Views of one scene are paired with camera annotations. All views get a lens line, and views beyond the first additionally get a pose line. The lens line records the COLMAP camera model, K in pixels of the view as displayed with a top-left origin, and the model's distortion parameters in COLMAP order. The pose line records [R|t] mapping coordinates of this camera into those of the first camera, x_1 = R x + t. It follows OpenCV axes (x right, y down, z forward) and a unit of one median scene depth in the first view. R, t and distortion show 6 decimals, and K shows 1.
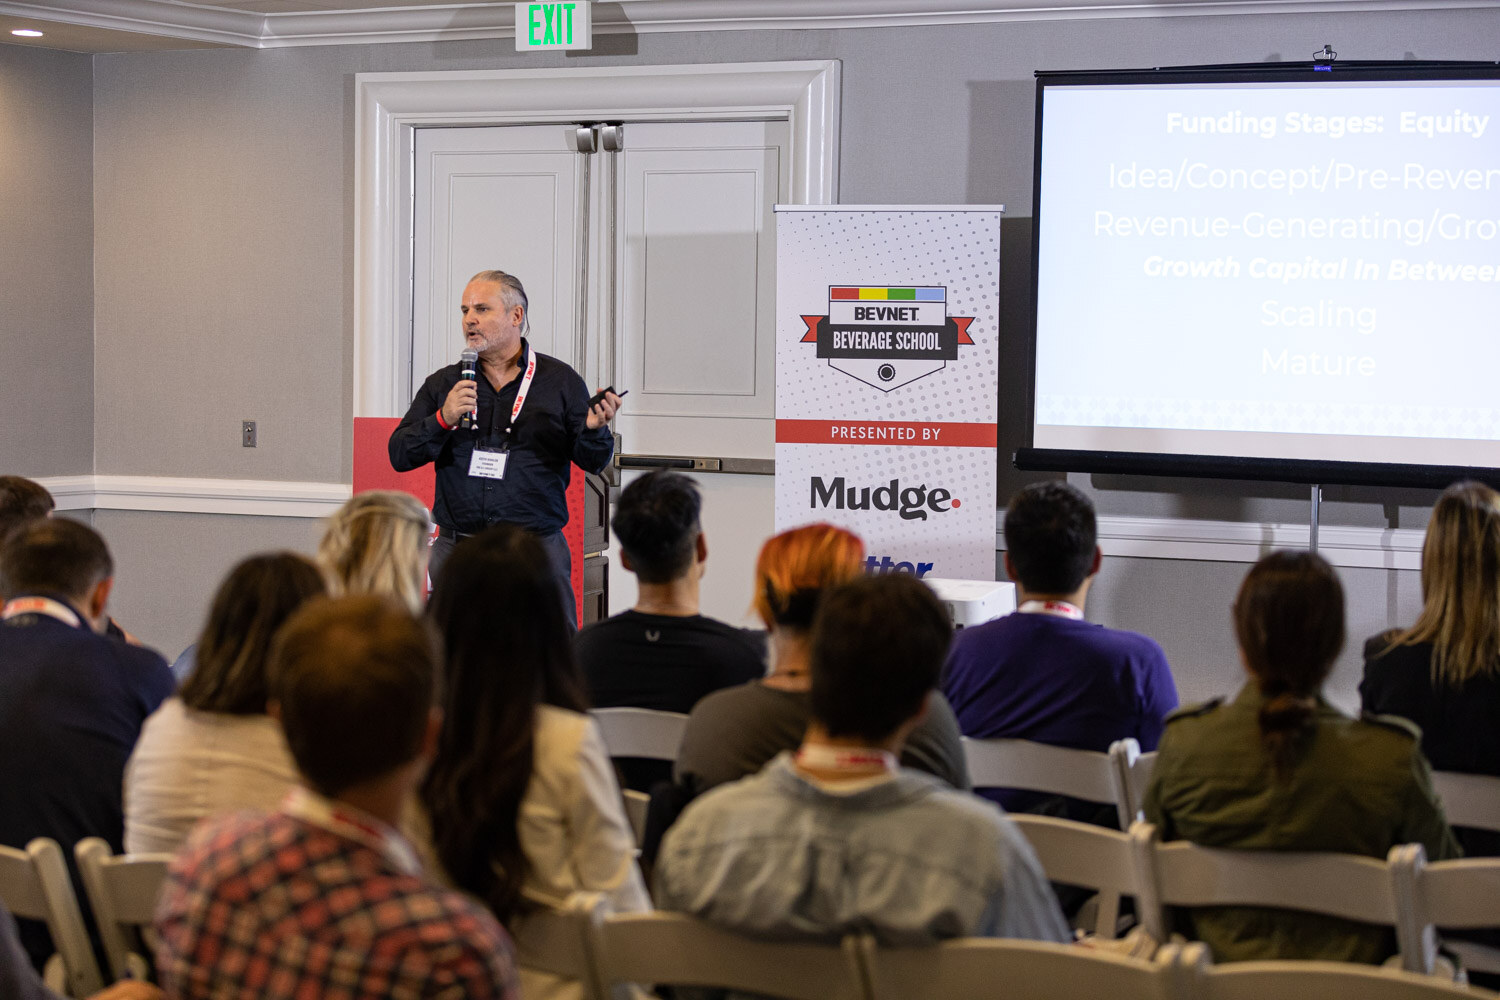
lens RADIAL K [[3506.6, 0, 750.0], [0, 3506.6, 500.0], [0, 0, 1]] dist [0.031890, -0.375353]
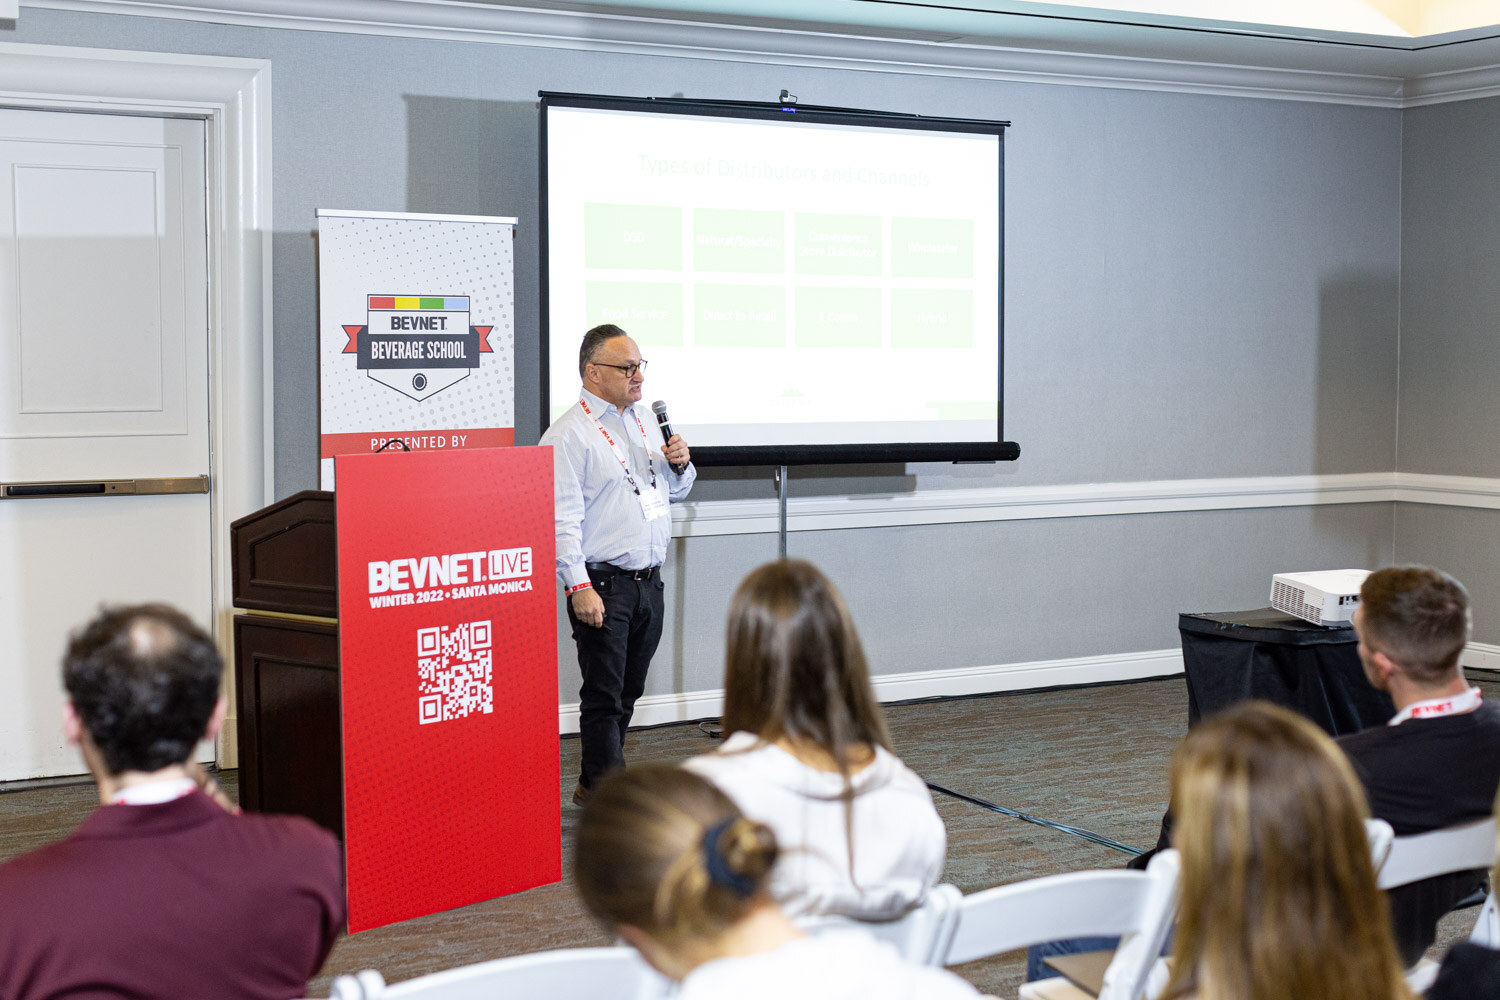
lens RADIAL K [[2181.3, 0, 750.0], [0, 2181.3, 500.0], [0, 0, 1]] dist [0.032293, 0.009667]
pose [[0.539617, -0.074492, 0.838609, -0.436024], [0.049156, 0.997166, 0.056946, -0.033671], [-0.840475, 0.010494, 0.541749, 0.584899]]
